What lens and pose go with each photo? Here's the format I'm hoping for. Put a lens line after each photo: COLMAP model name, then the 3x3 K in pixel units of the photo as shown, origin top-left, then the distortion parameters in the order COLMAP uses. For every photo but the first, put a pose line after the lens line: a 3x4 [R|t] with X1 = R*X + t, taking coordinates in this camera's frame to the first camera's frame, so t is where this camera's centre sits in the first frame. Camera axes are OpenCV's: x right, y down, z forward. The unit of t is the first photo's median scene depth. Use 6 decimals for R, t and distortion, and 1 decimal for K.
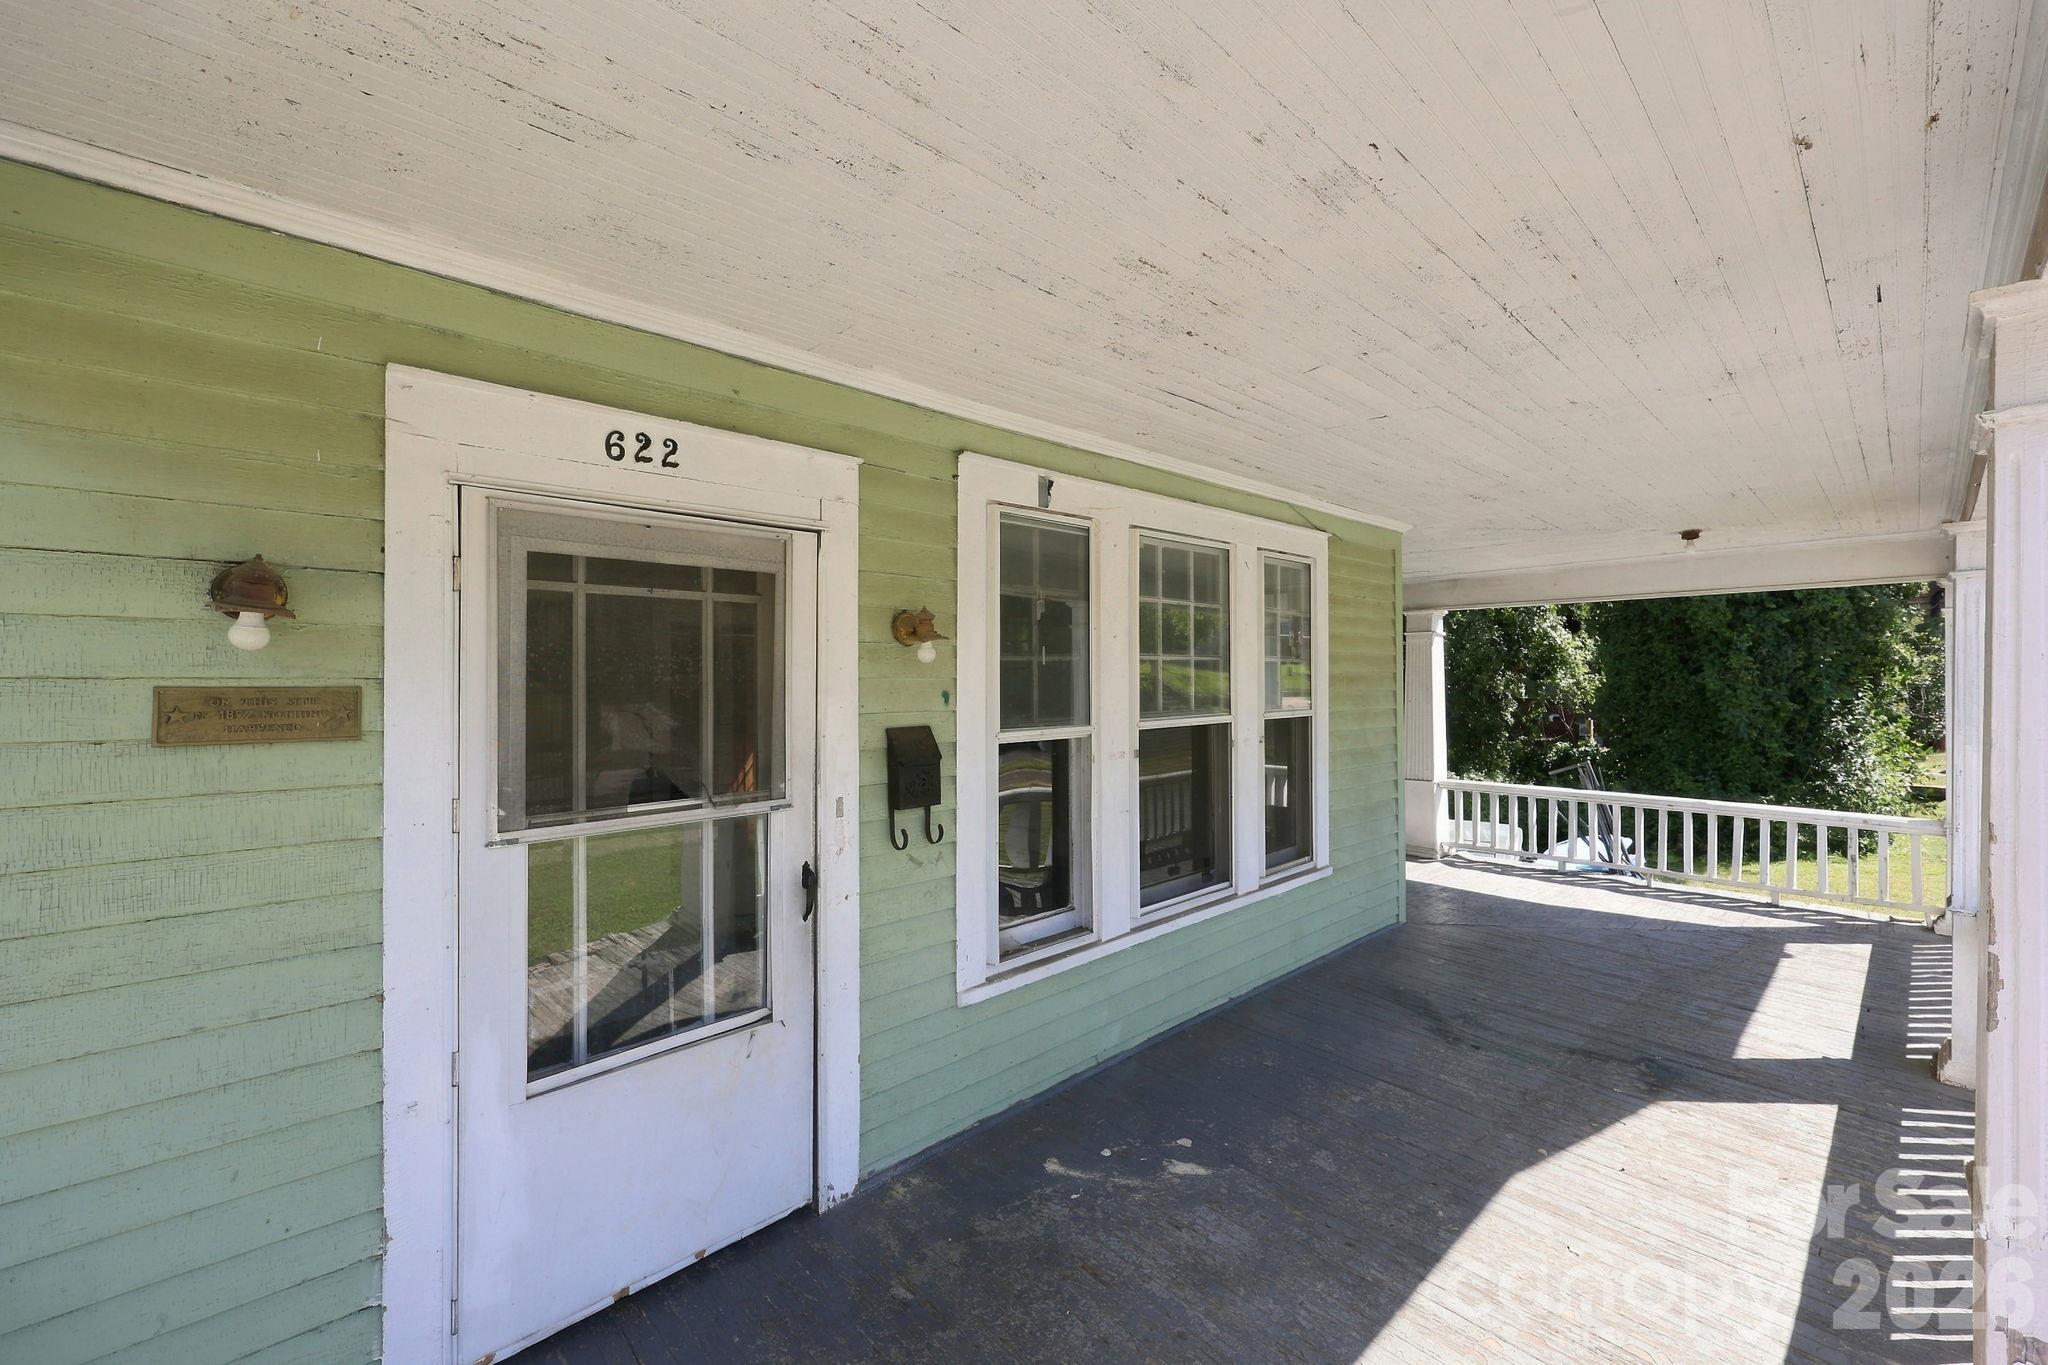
lens RADIAL K [[834.3, 0, 1029.9], [0, 834.3, 670.3], [0, 0, 1]] dist [0.003347, 0.000491]
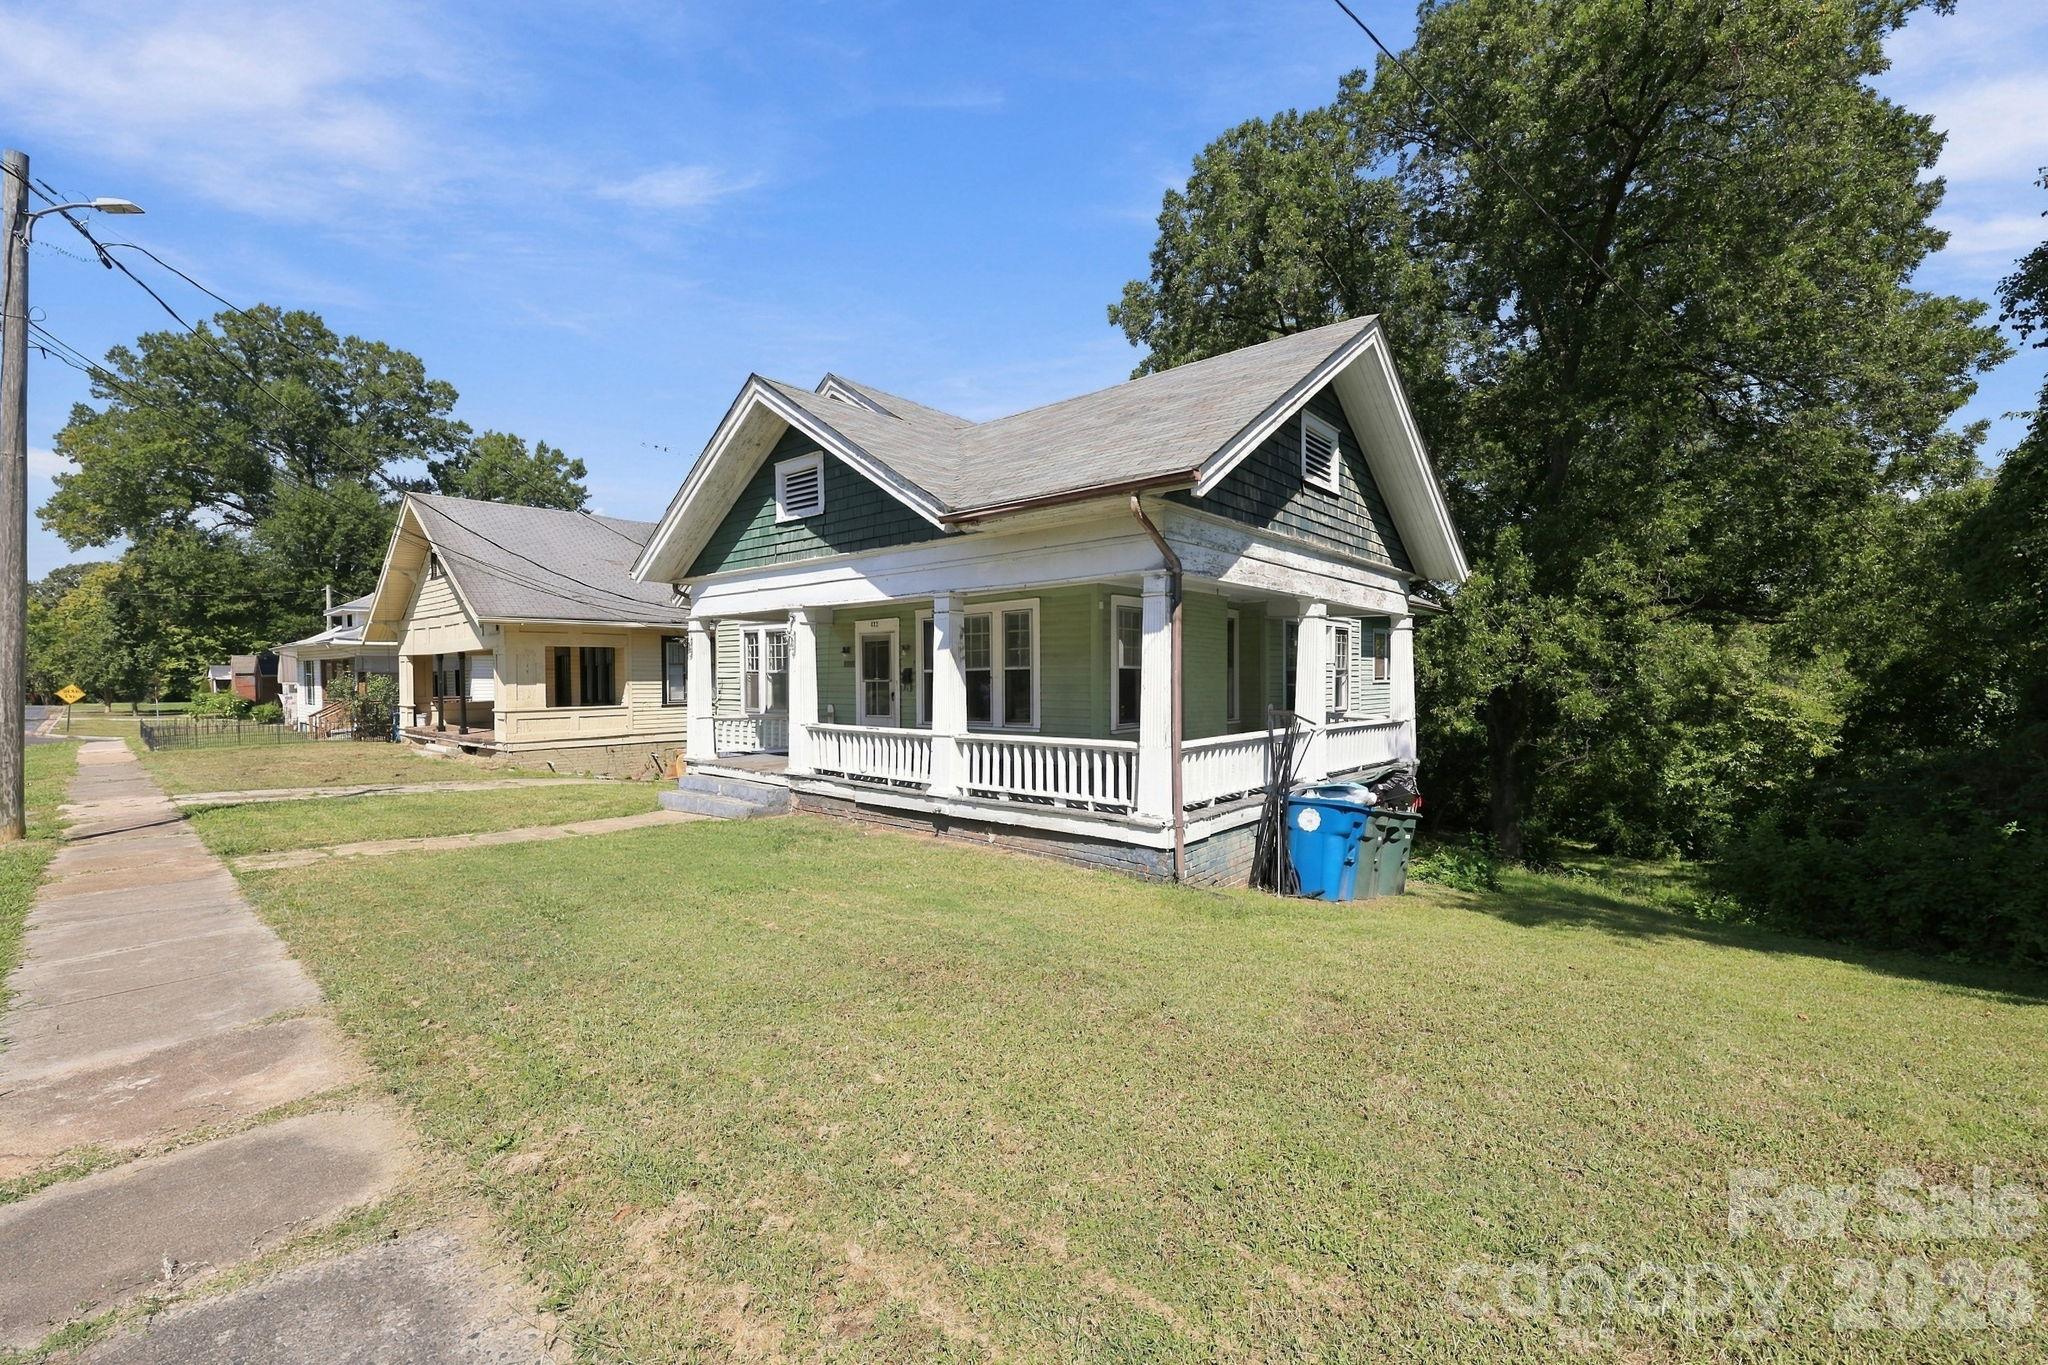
lens RADIAL K [[834.3, 0, 1025.0], [0, 834.3, 686.8], [0, 0, 1]] dist [0.003347, 0.000491]
pose [[0.102202, 0.019344, -0.994576, 4.349873], [0.020285, 0.999563, 0.021525, 0.076755], [0.994557, -0.022375, 0.101765, 1.044938]]
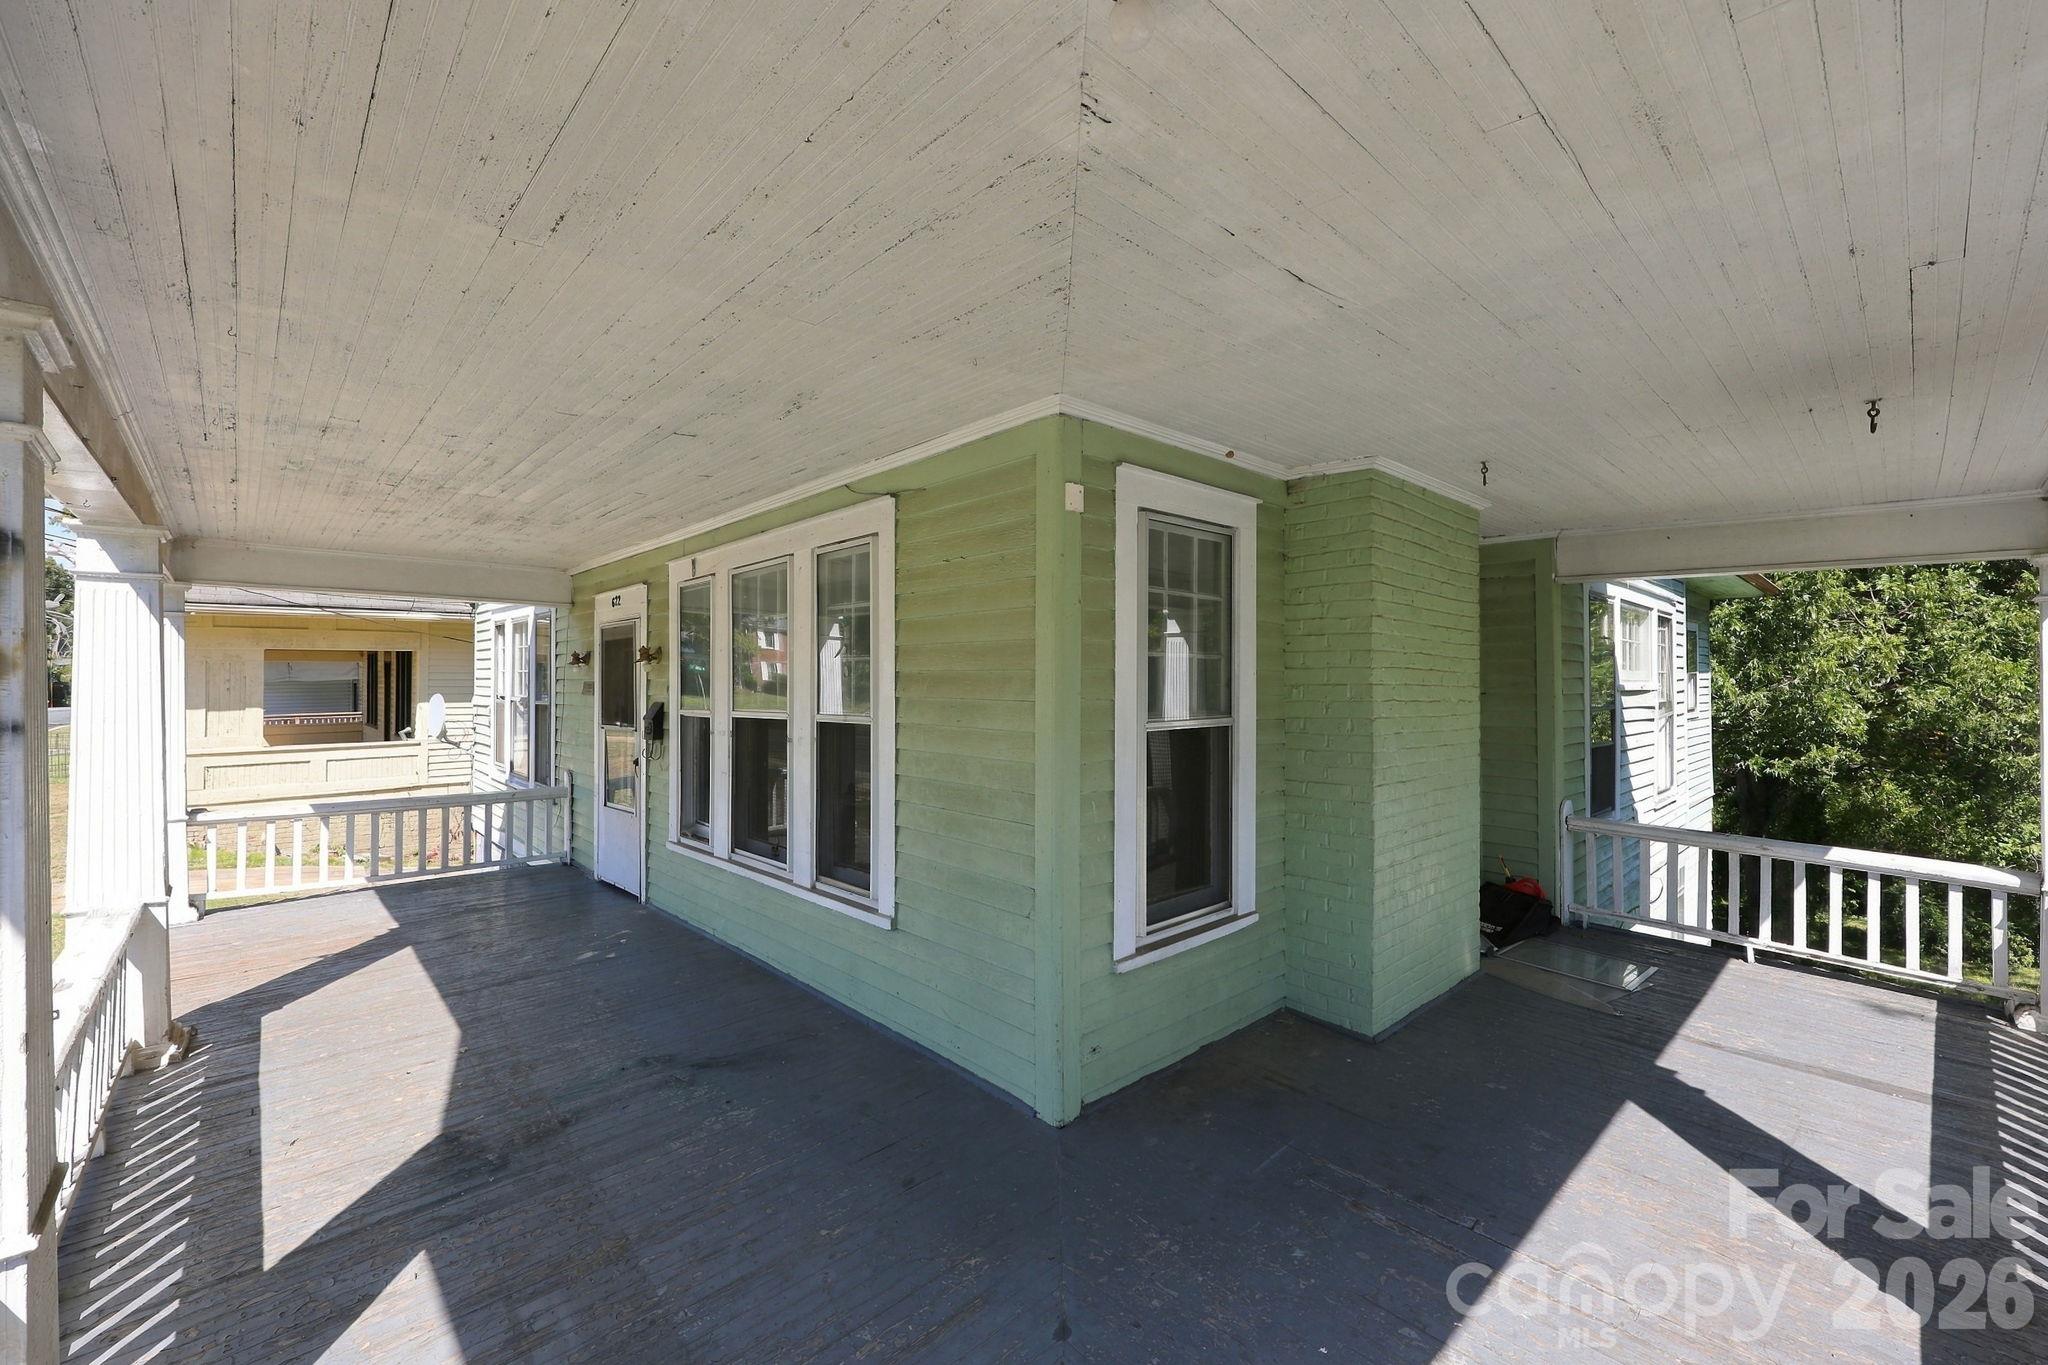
lens RADIAL K [[834.3, 0, 1020.3], [0, 834.3, 678.7], [0, 0, 1]] dist [0.003347, 0.000491]
pose [[-0.003568, 0.004112, -0.999985, 1.716053], [0.014558, 0.999886, 0.004059, 0.010153], [0.999888, -0.014544, -0.003627, 1.693245]]
